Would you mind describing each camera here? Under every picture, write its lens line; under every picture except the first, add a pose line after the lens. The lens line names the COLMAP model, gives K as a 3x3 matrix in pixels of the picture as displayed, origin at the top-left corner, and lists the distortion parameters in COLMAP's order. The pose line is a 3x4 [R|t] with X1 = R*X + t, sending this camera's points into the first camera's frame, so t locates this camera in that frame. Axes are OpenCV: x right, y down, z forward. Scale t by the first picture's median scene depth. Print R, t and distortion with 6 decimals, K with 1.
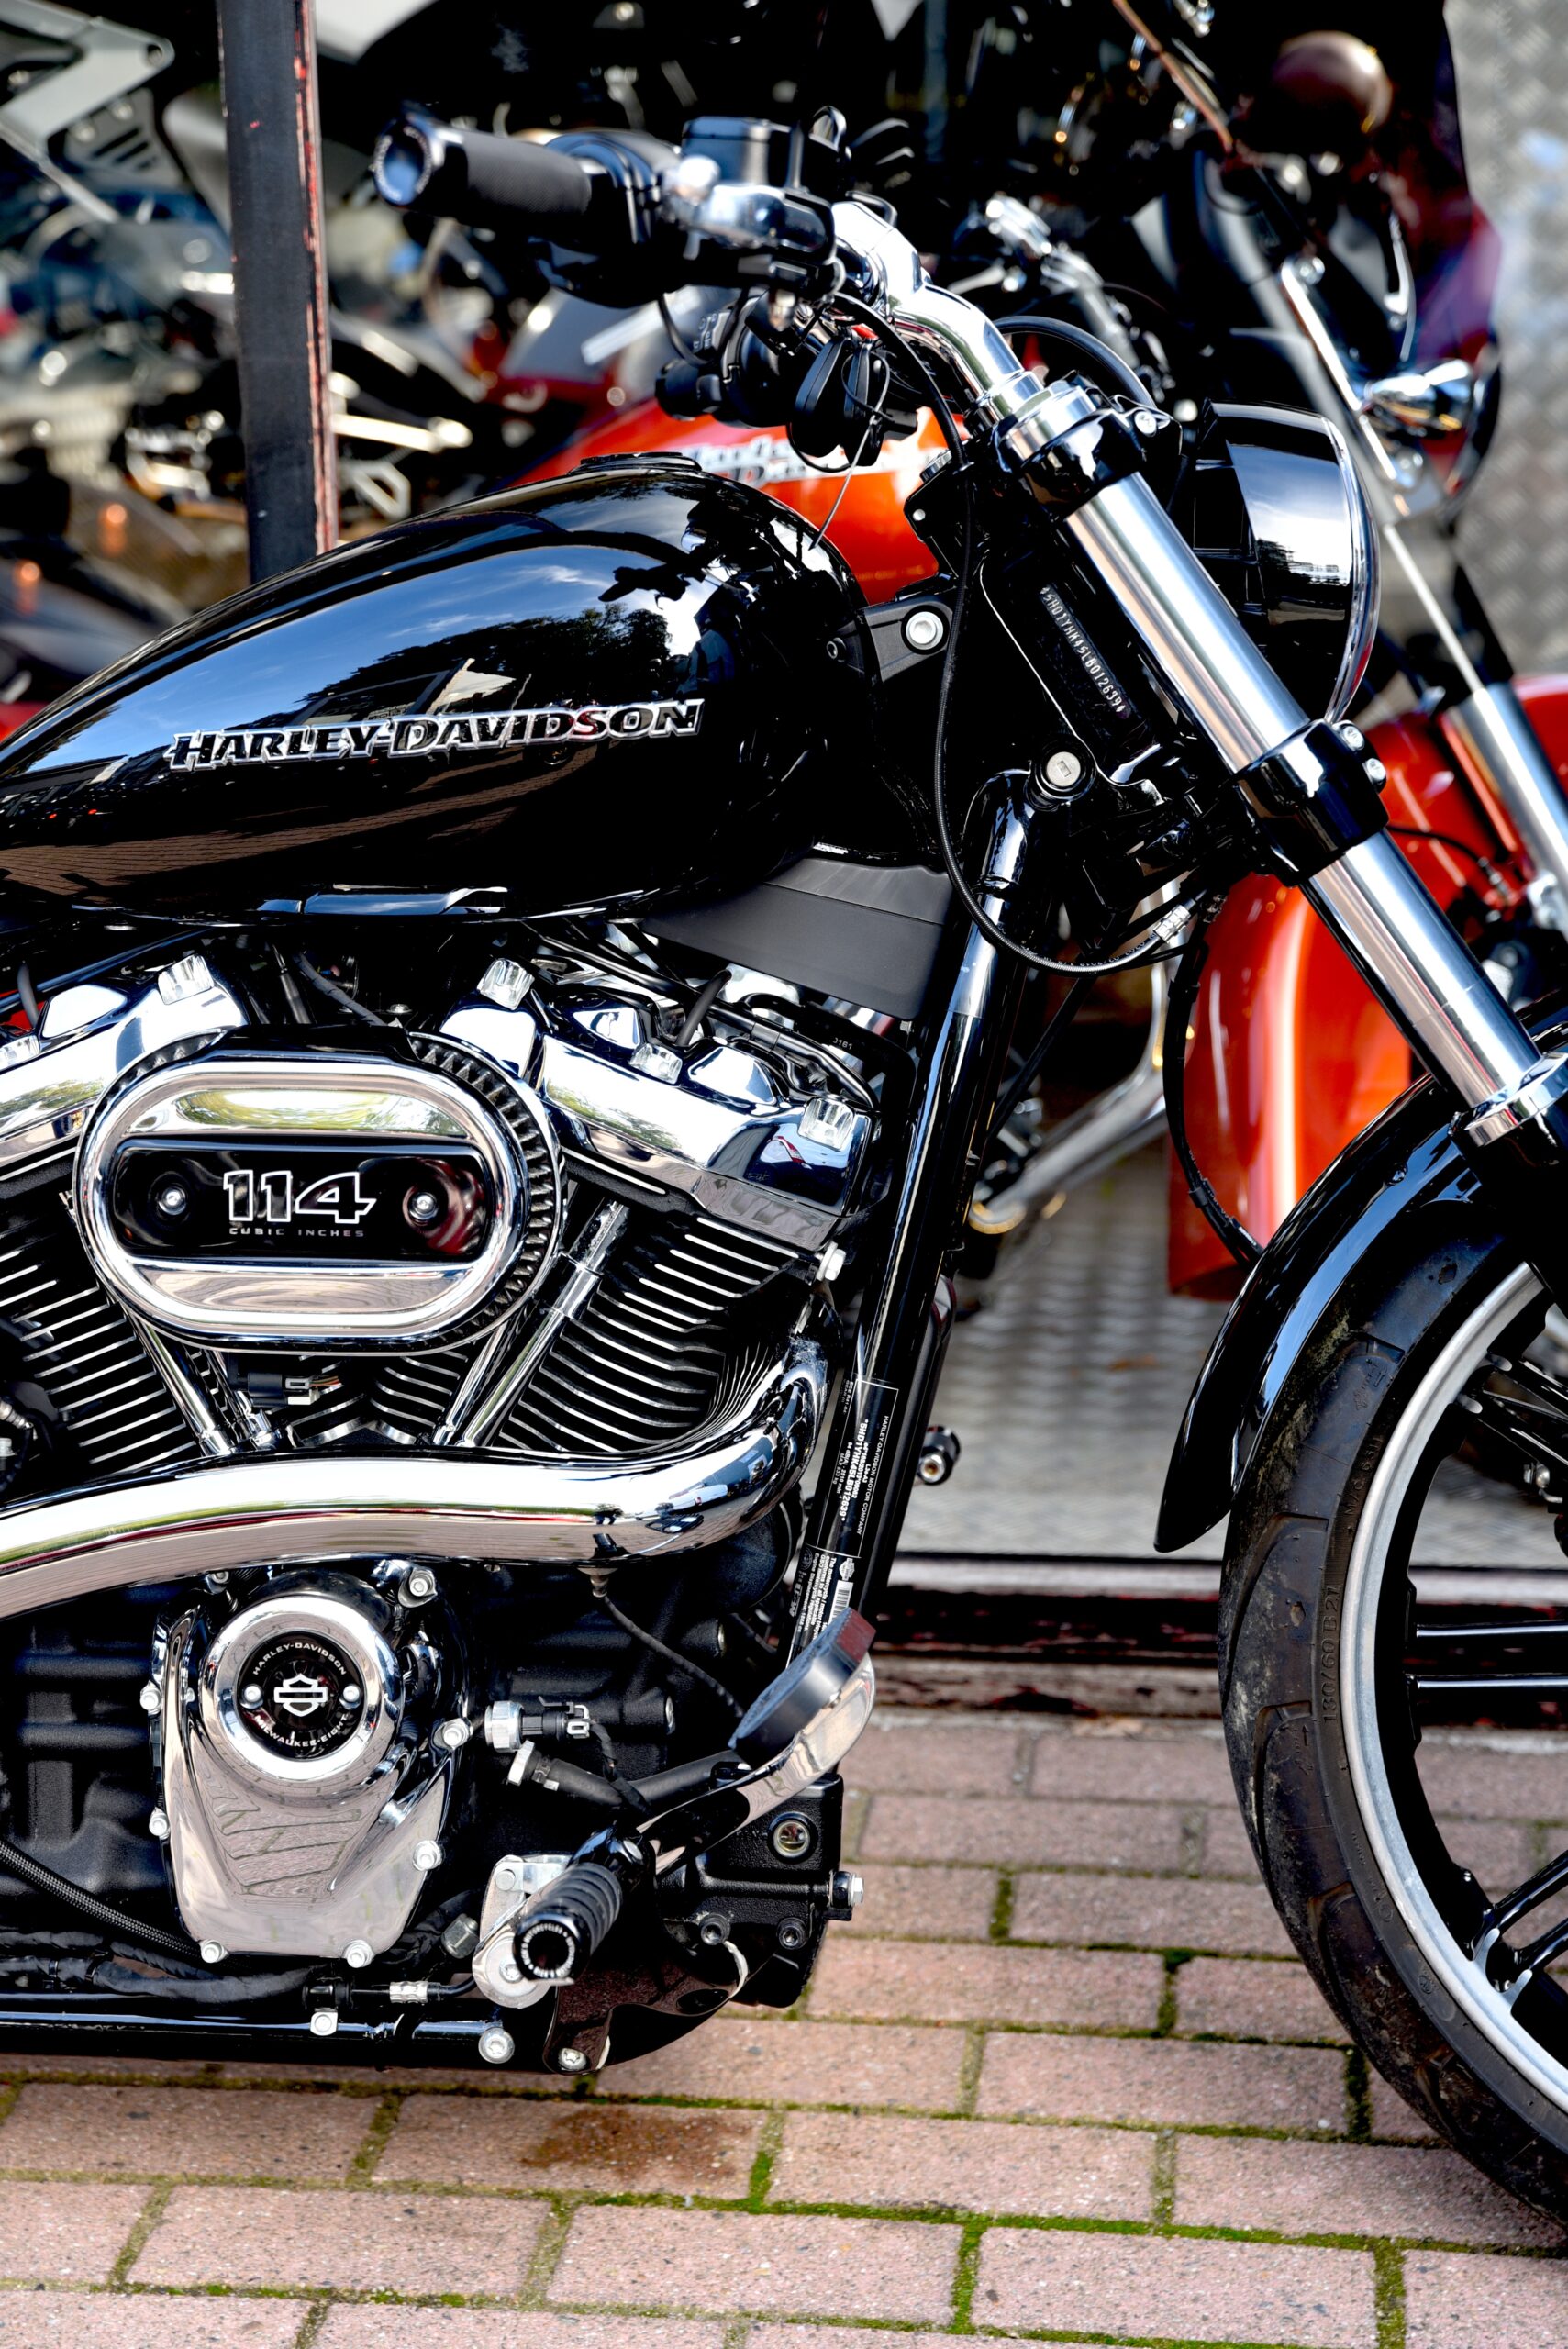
lens RADIAL K [[4043.6, 0, 784.0], [0, 4043.6, 1174.5], [0, 0, 1]] dist [0.173417, 0.048892]
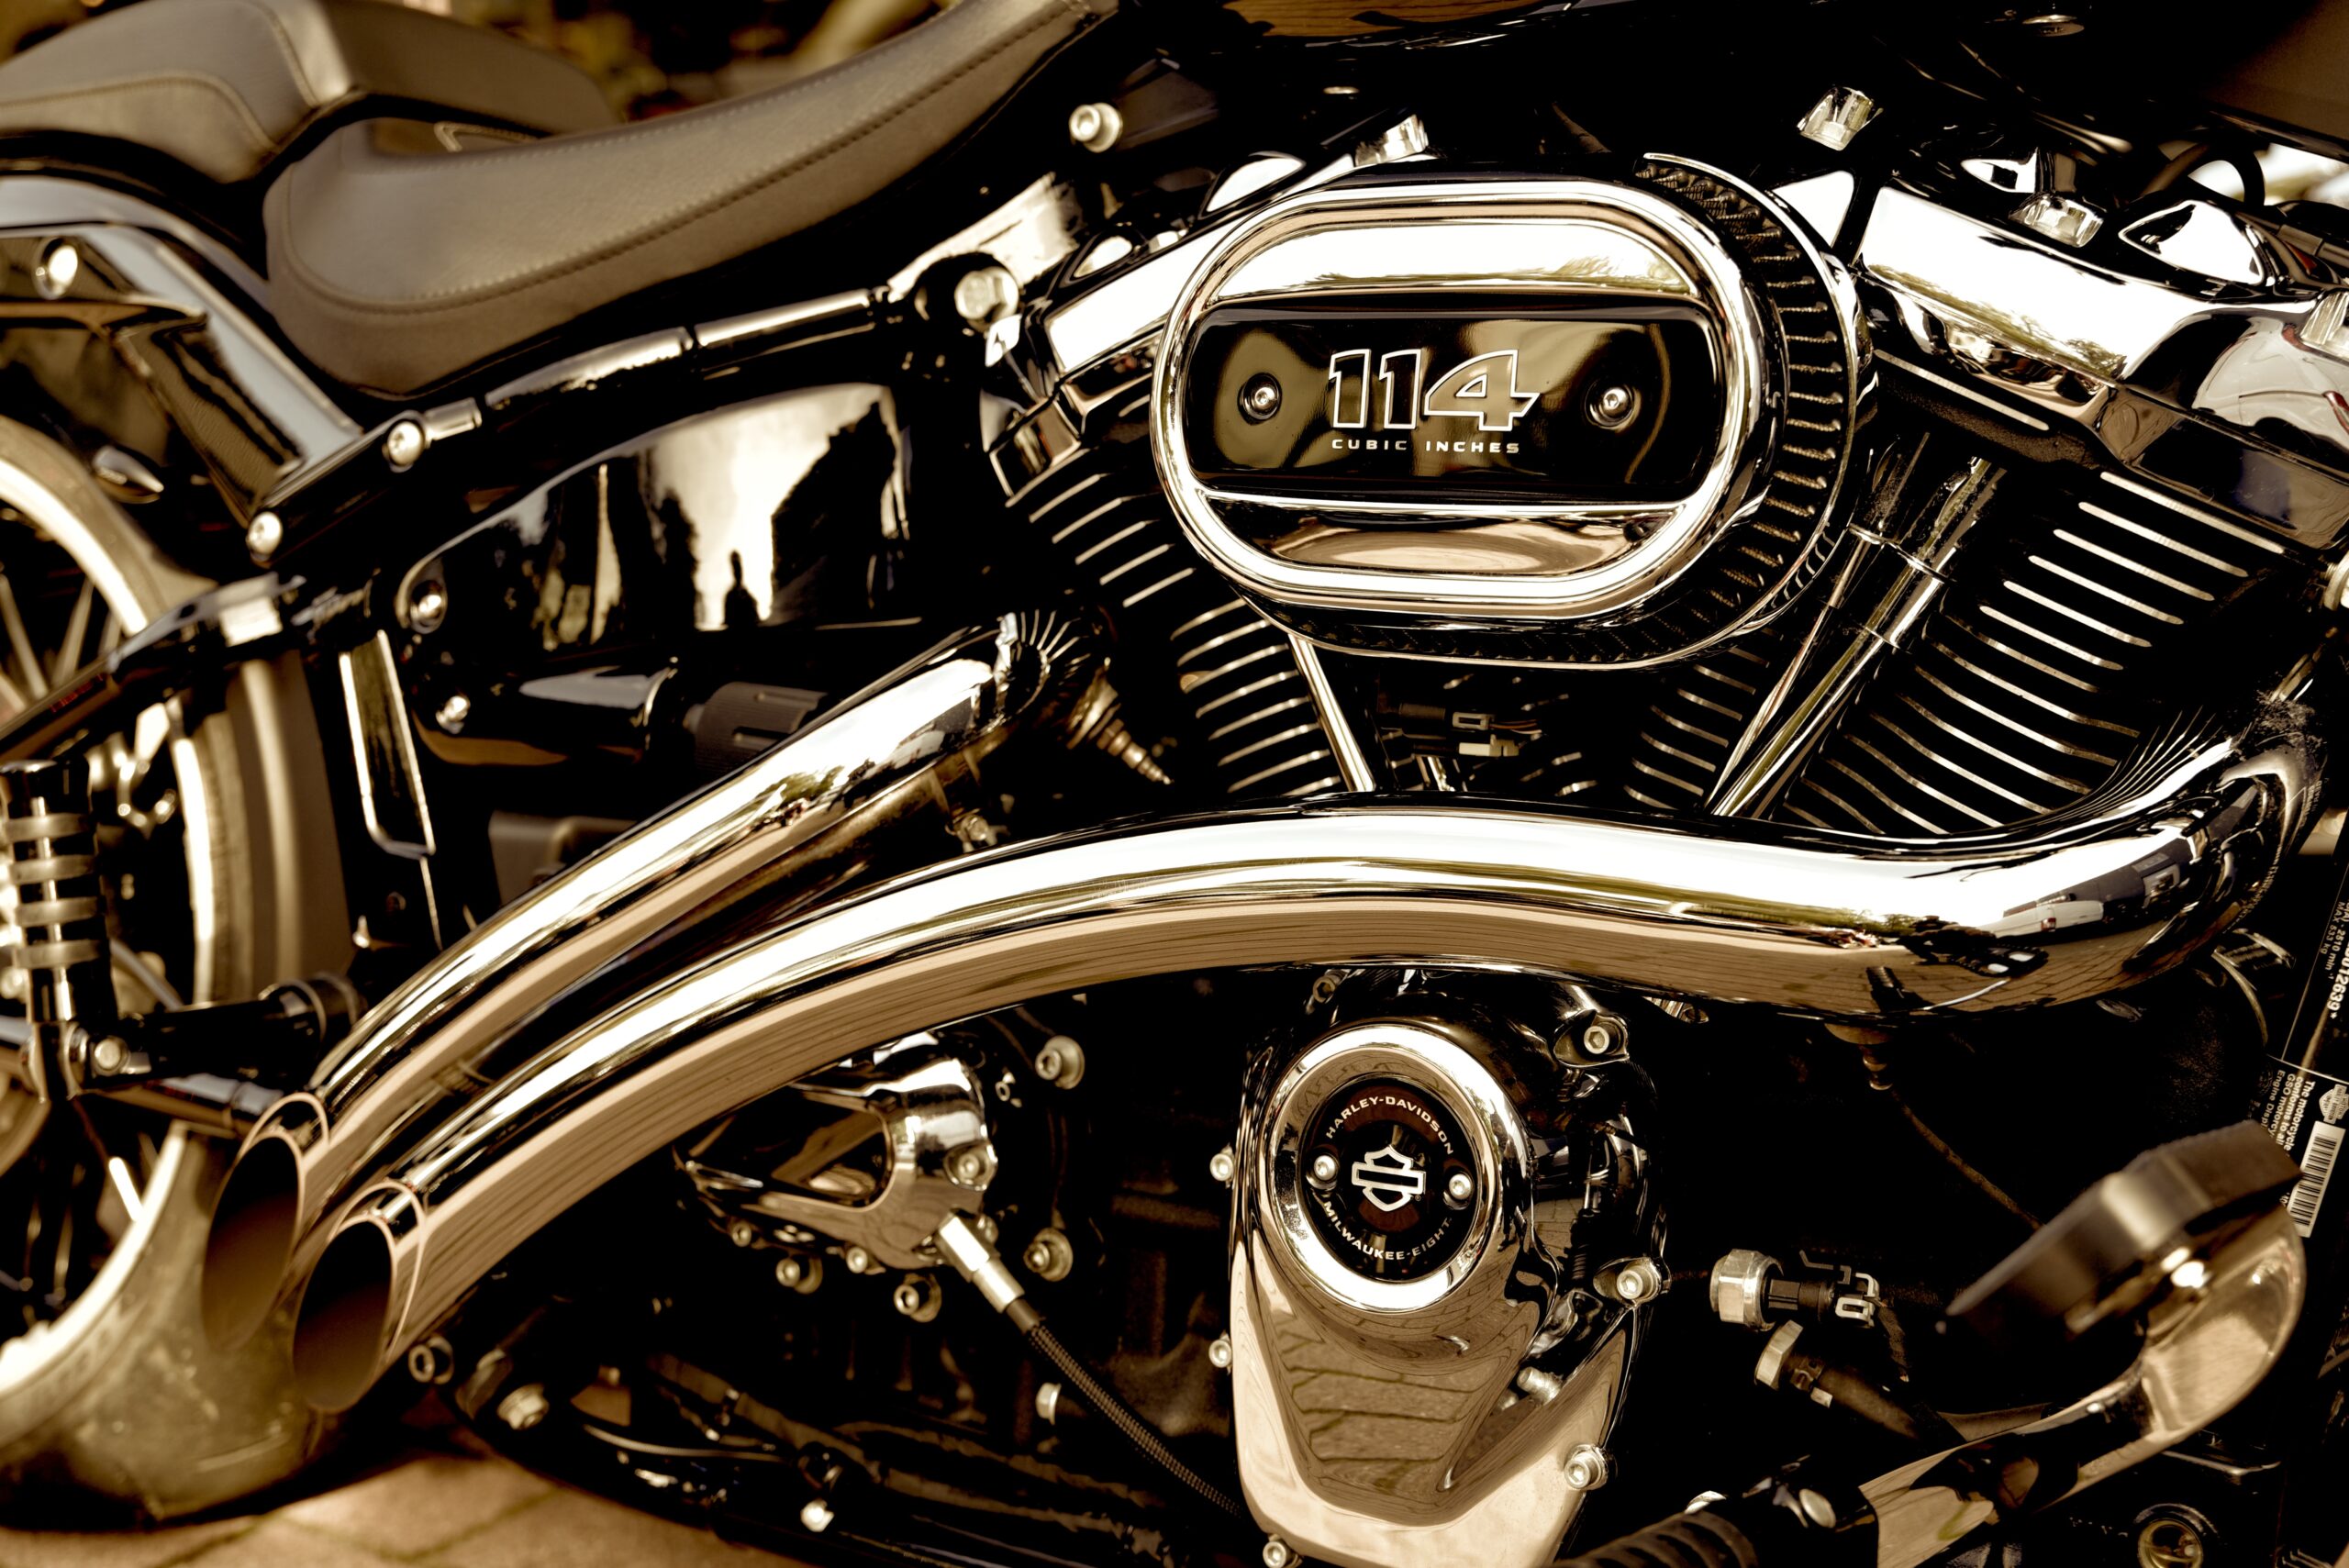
lens RADIAL K [[3003.0, 0, 1174.5], [0, 3003.0, 784.0], [0, 0, 1]] dist [0.007396, 0.035589]
pose [[0.886655, 0.071393, -0.456887, 0.061659], [-0.100473, 0.994150, -0.039637, 0.085760], [0.451384, 0.081049, 0.888641, 0.541998]]
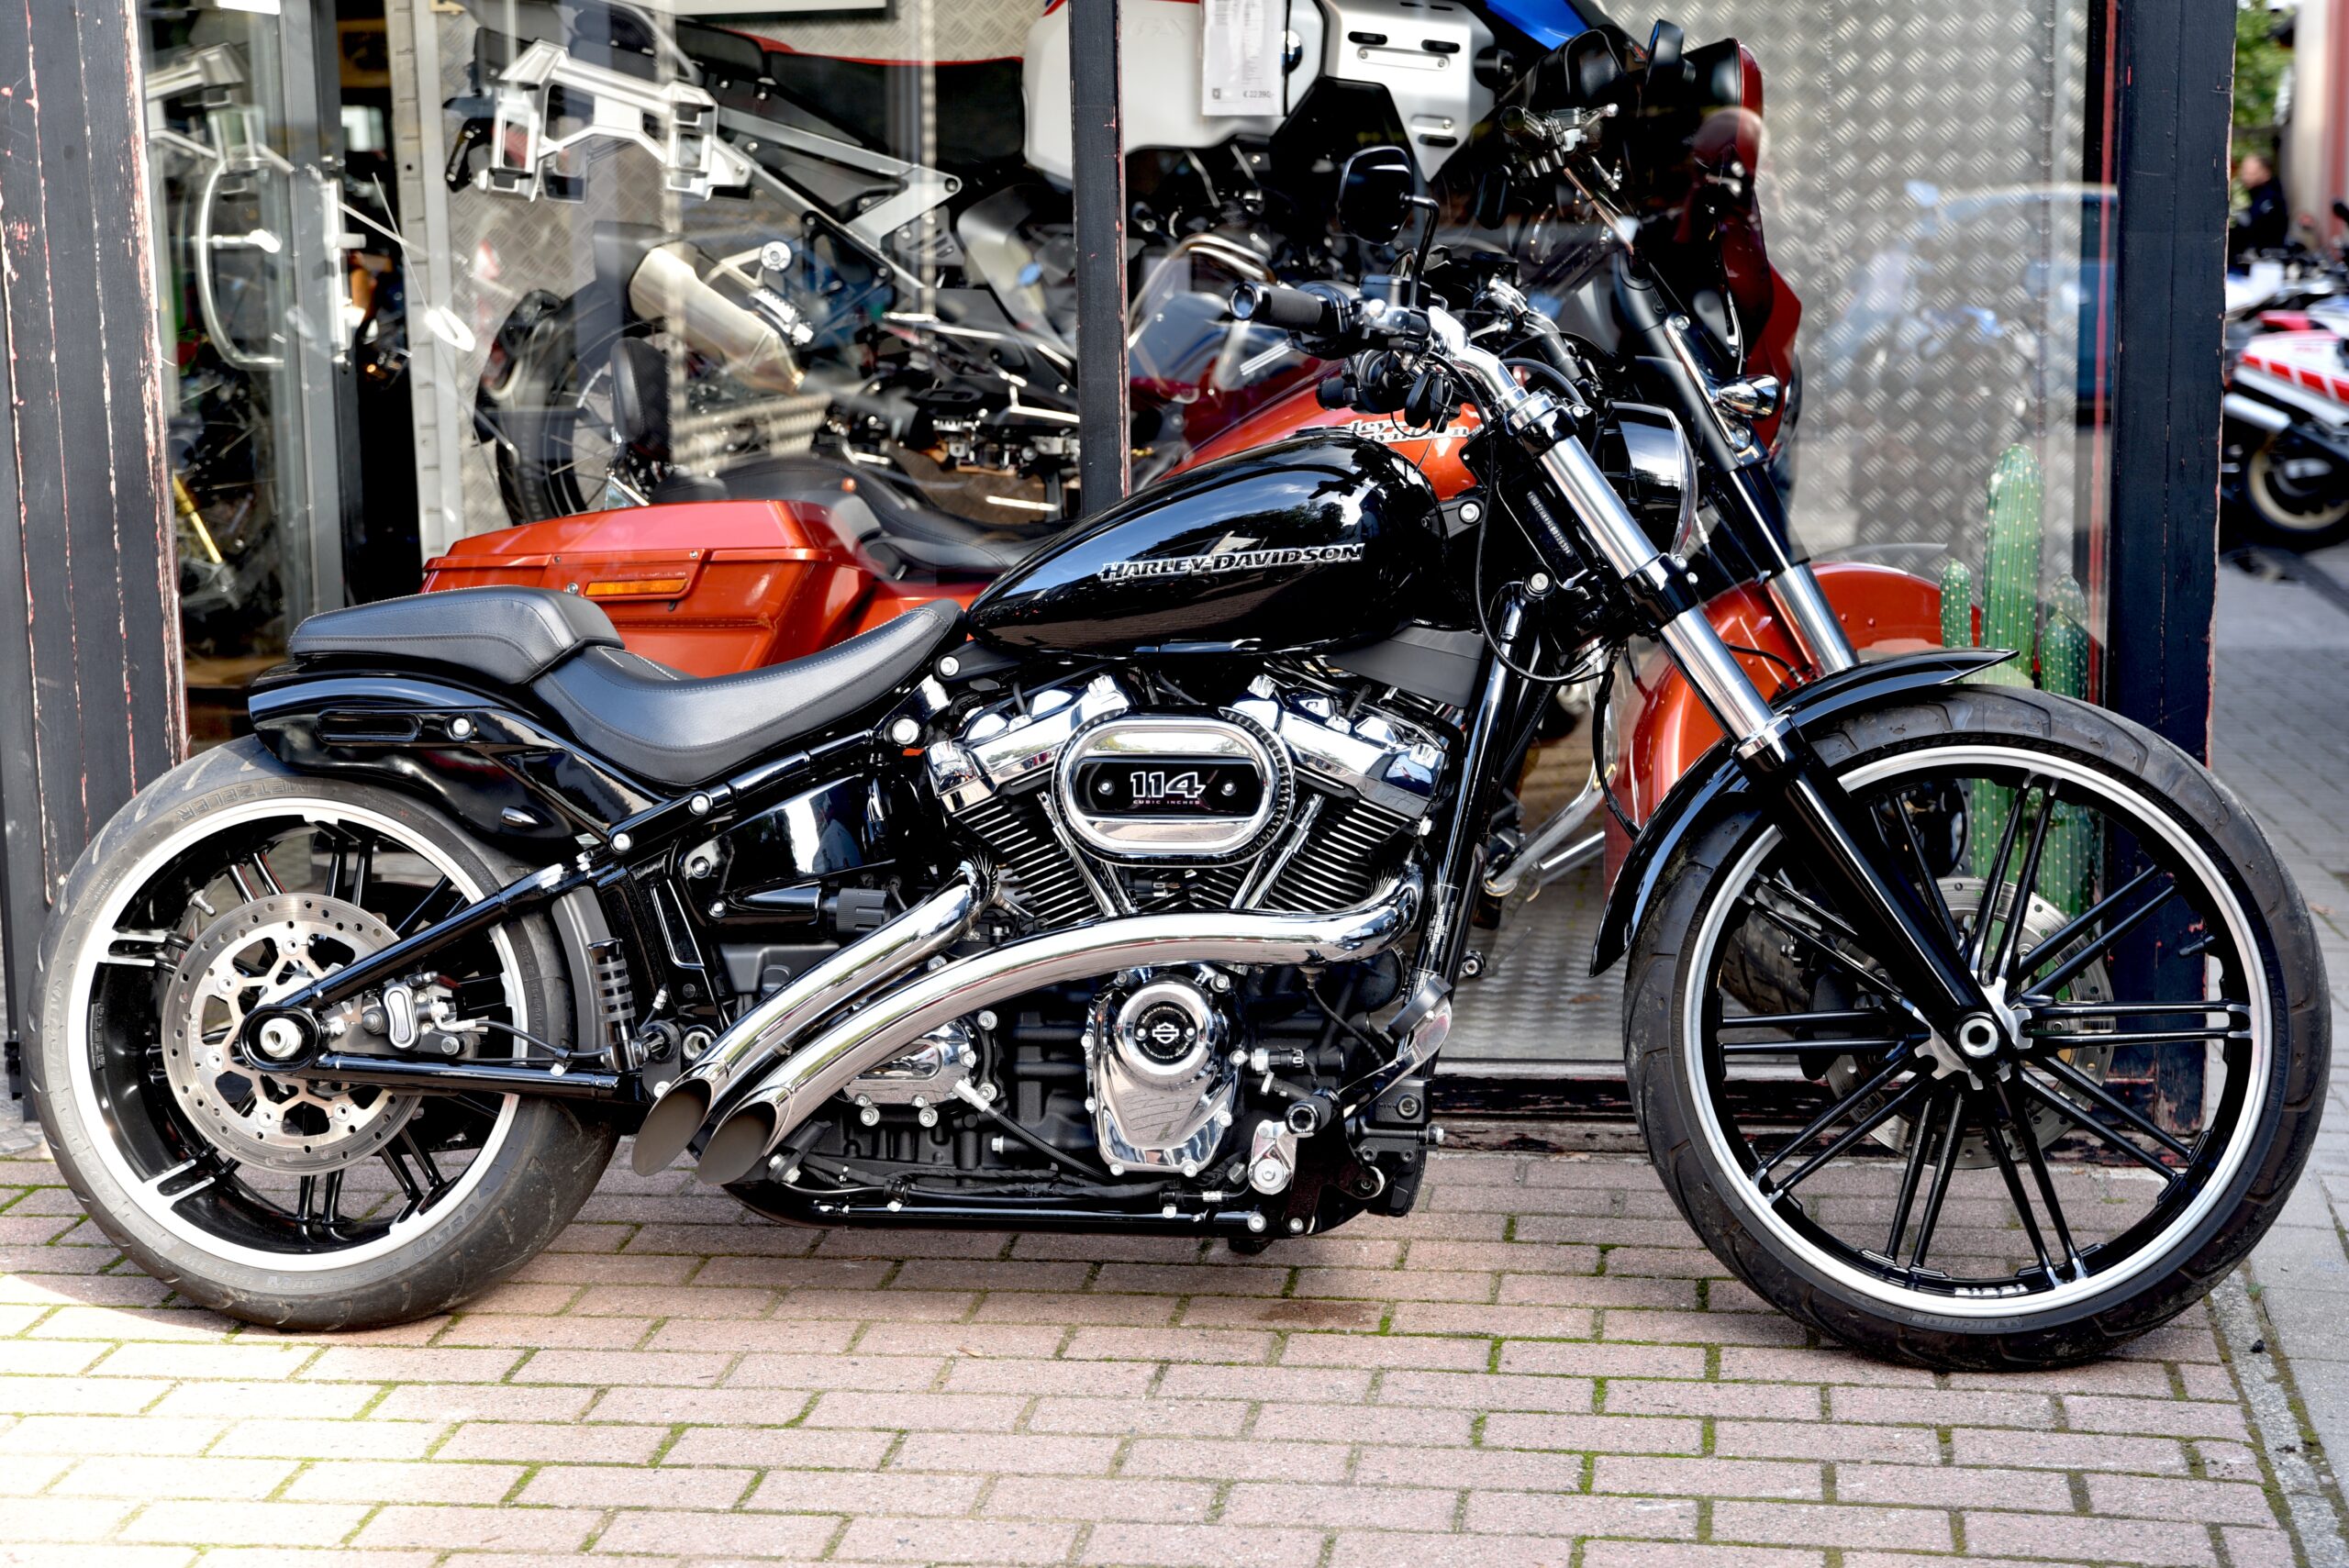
lens RADIAL K [[3818.2, 0, 1174.5], [0, 3818.2, 784.0], [0, 0, 1]] dist [0.130680, 0.130429]
pose [[0.999660, -0.001455, -0.026033, -0.062796], [-0.000767, 0.996369, -0.085134, 0.161909], [0.026062, 0.085125, 0.996029, -0.883884]]
